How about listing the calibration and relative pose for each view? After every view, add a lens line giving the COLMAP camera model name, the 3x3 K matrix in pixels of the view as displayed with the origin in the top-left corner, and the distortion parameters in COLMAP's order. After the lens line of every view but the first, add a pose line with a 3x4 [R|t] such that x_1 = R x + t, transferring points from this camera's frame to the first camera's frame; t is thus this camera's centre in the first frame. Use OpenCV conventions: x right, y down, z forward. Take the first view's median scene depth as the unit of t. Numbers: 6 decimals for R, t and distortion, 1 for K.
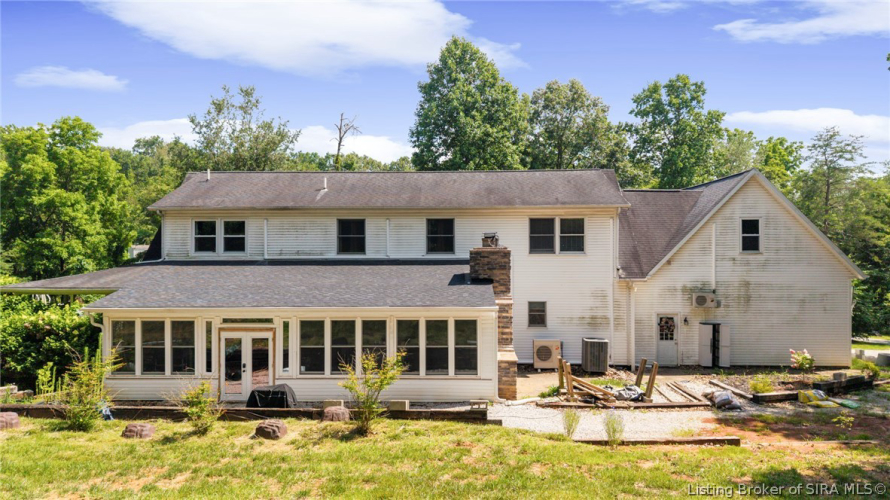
lens RADIAL K [[604.5, 0, 447.6], [0, 604.5, 248.7], [0, 0, 1]] dist [0.017164, -0.019192]
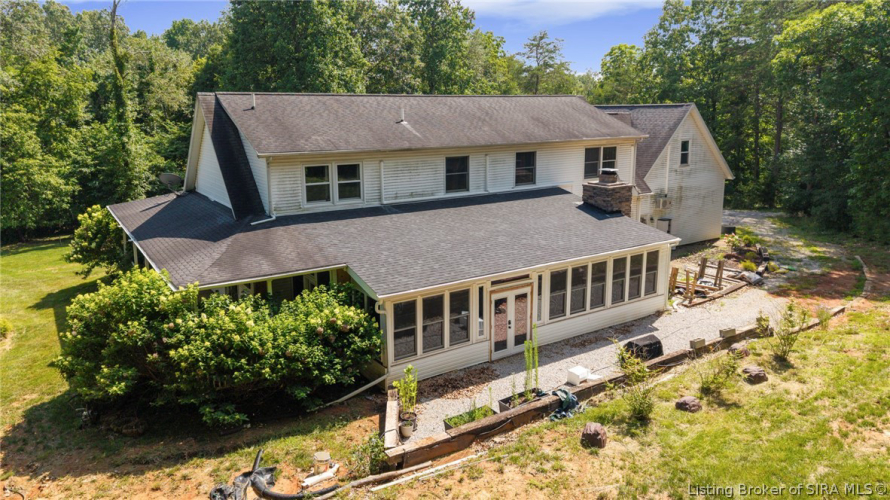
lens RADIAL K [[604.5, 0, 438.8], [0, 604.5, 224.3], [0, 0, 1]] dist [0.017164, -0.019192]
pose [[0.823609, -0.111532, 0.556084, -0.750740], [0.006804, 0.982346, 0.186949, -0.125263], [-0.567118, -0.150189, 0.809828, 0.195136]]
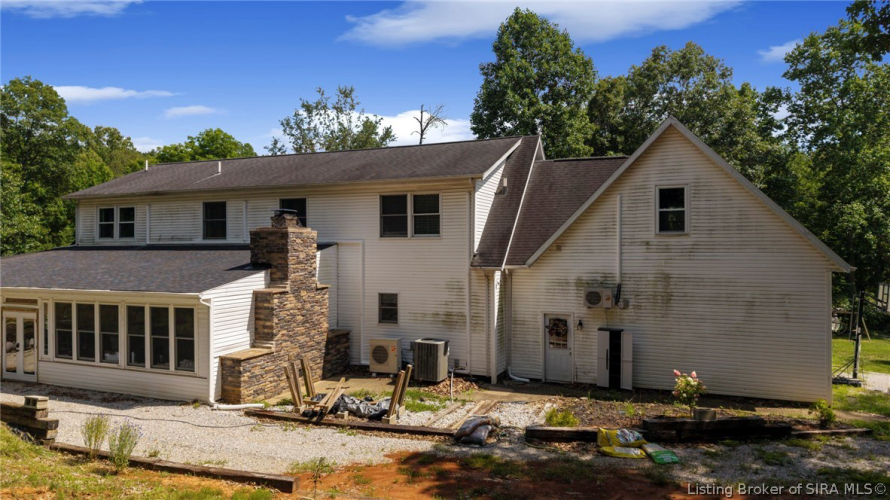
lens RADIAL K [[604.5, 0, 447.3], [0, 604.5, 251.7], [0, 0, 1]] dist [0.017164, -0.019192]
pose [[0.934699, 0.000818, -0.355438, 0.522743], [0.000966, 0.999988, 0.004842, 0.024648], [0.355438, -0.004869, 0.934687, 0.235903]]
